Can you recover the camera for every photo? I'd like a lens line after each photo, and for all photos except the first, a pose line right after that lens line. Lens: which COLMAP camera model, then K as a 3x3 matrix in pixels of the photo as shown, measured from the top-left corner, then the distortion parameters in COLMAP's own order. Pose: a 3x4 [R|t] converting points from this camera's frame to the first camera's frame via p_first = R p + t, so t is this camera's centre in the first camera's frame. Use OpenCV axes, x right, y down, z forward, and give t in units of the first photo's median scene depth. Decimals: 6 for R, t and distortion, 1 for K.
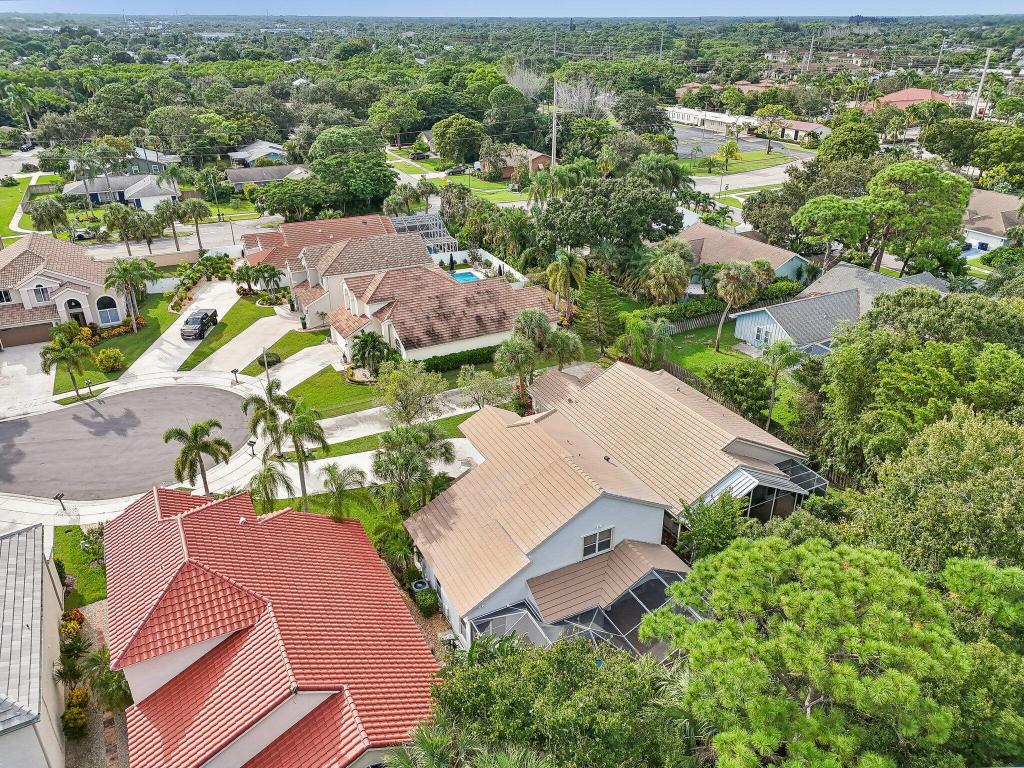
lens RADIAL K [[718.0, 0, 512.0], [0, 718.0, 384.0], [0, 0, 1]] dist [0.063233, -0.069020]
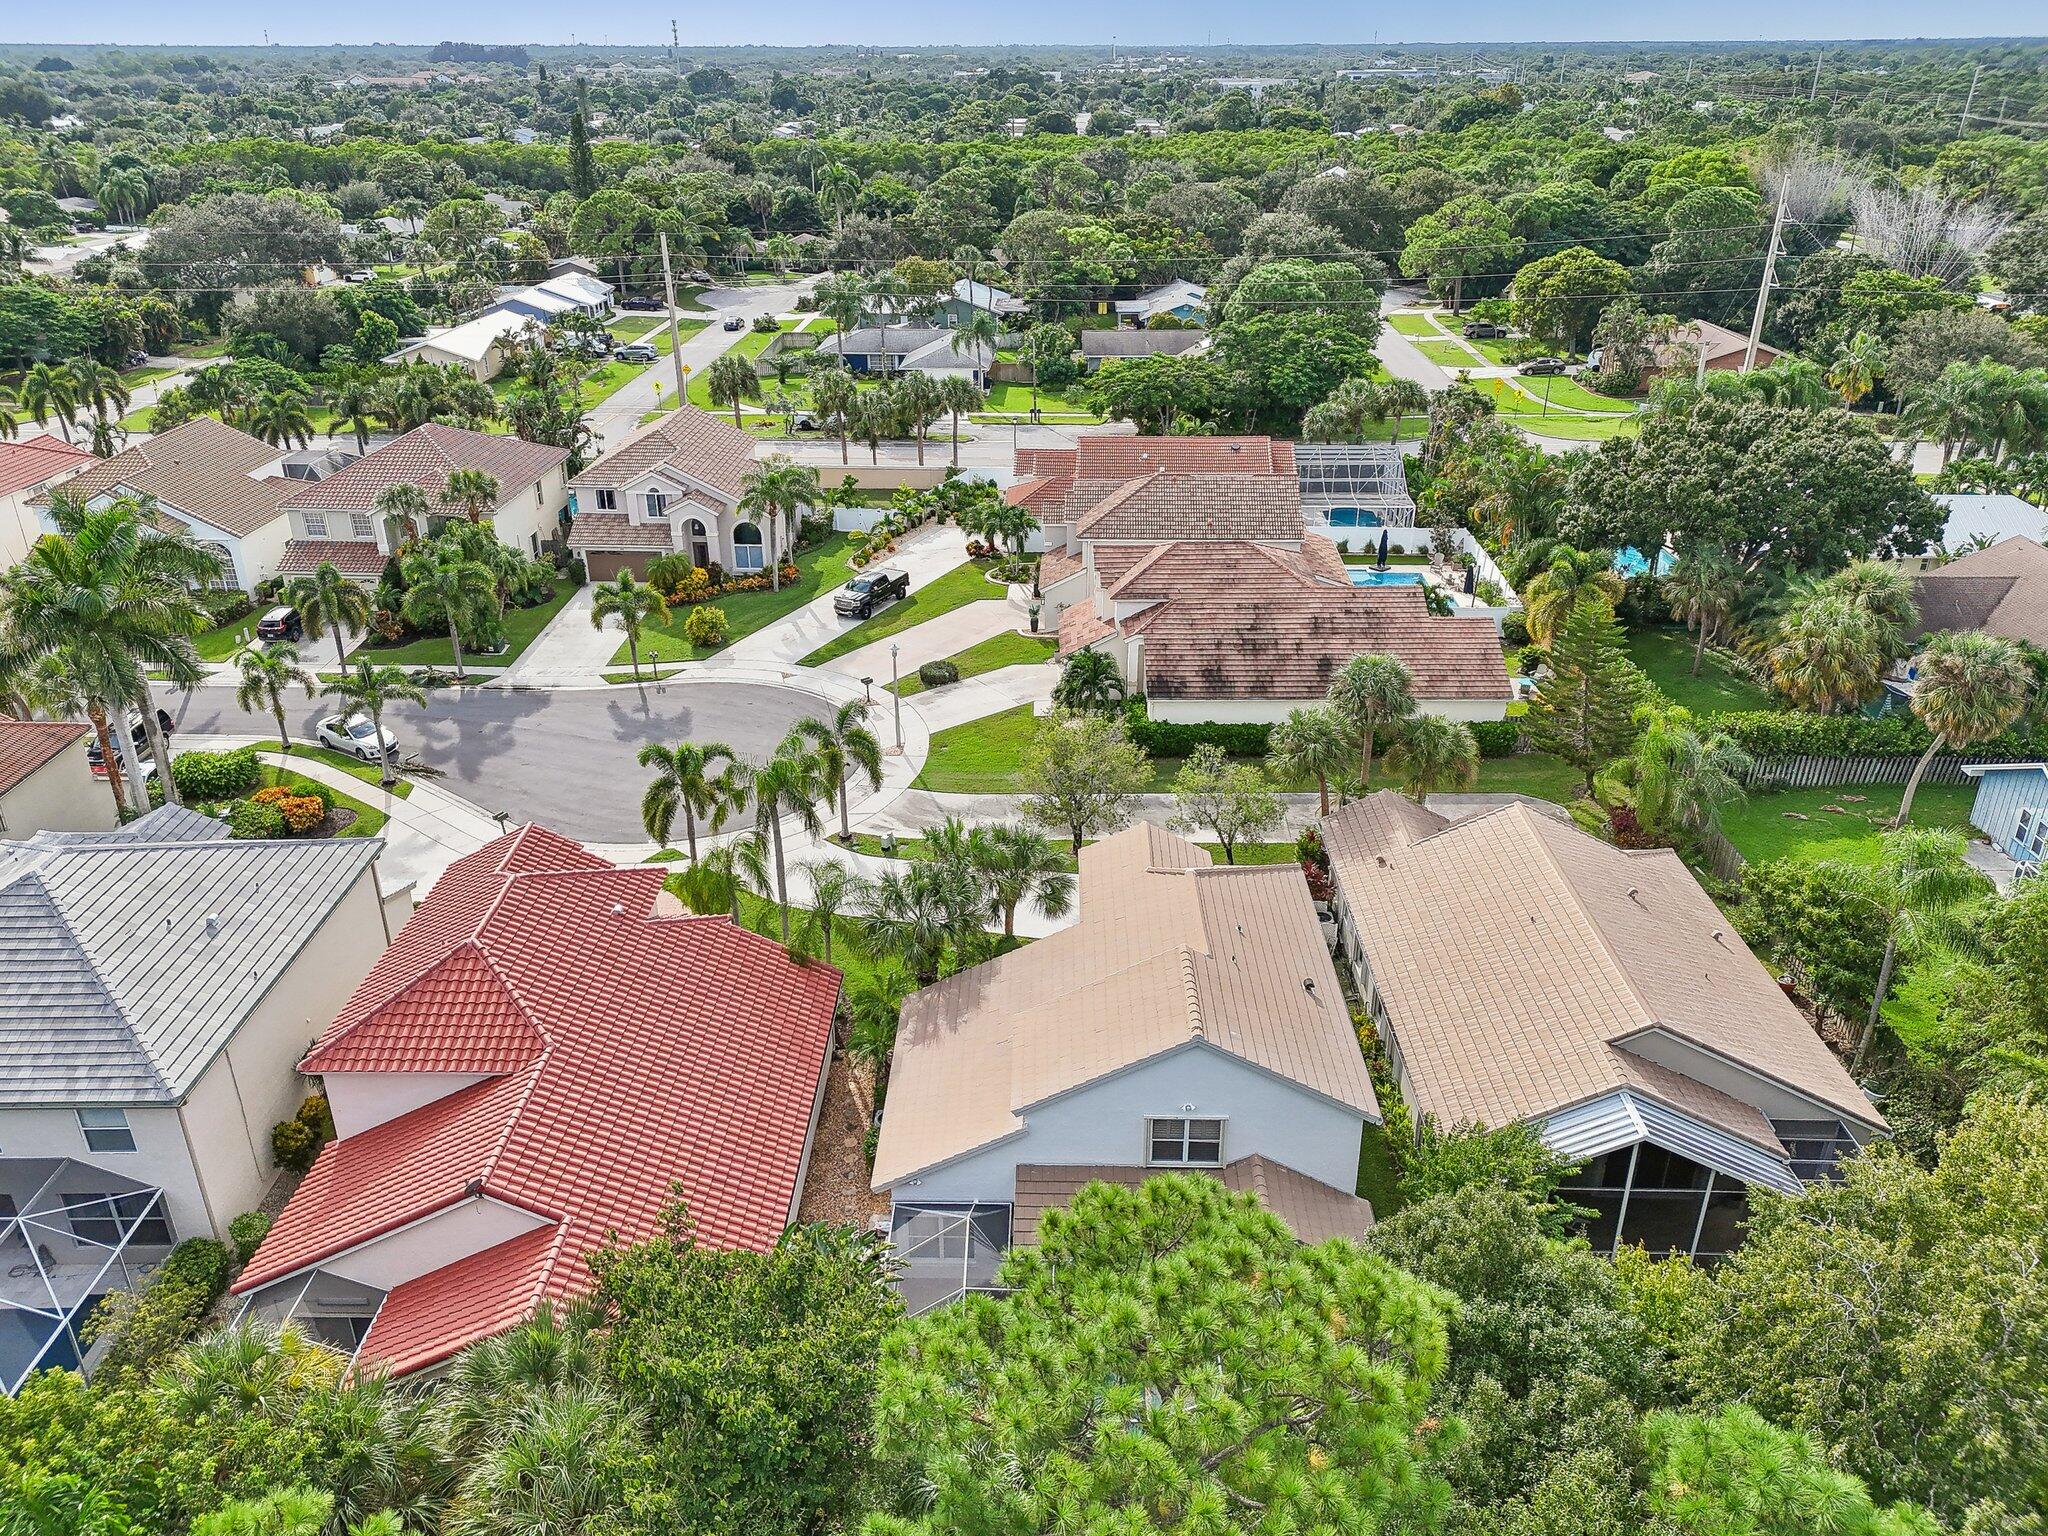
lens RADIAL K [[1449.1, 0, 1024.0], [0, 1449.1, 768.0], [0, 0, 1]] dist [0.068785, -0.072868]
pose [[0.881297, 0.203500, -0.426502, 0.188673], [-0.207674, 0.977488, 0.037272, -0.016447], [0.424485, 0.055726, 0.903718, 0.036220]]
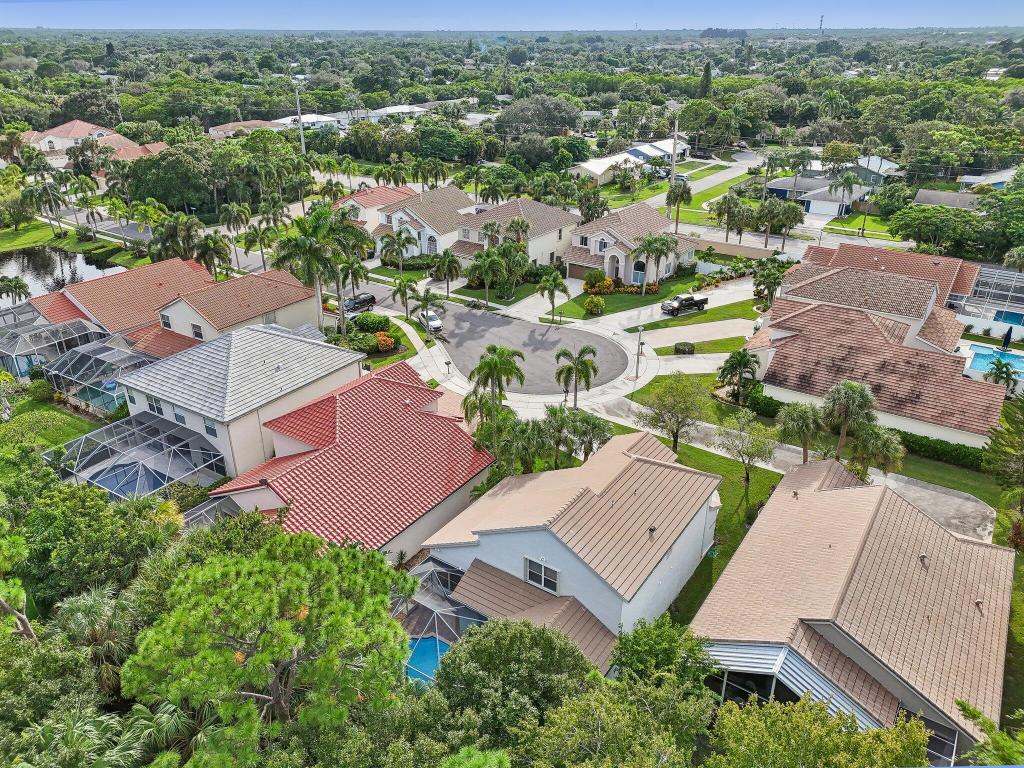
lens RADIAL K [[713.7, 0, 512.0], [0, 713.7, 384.0], [0, 0, 1]] dist [0.081709, -0.125960]
pose [[0.481412, 0.379503, -0.790076, 0.369594], [-0.388962, 0.900285, 0.195436, -0.087137], [0.785462, 0.213225, 0.581020, 0.179279]]
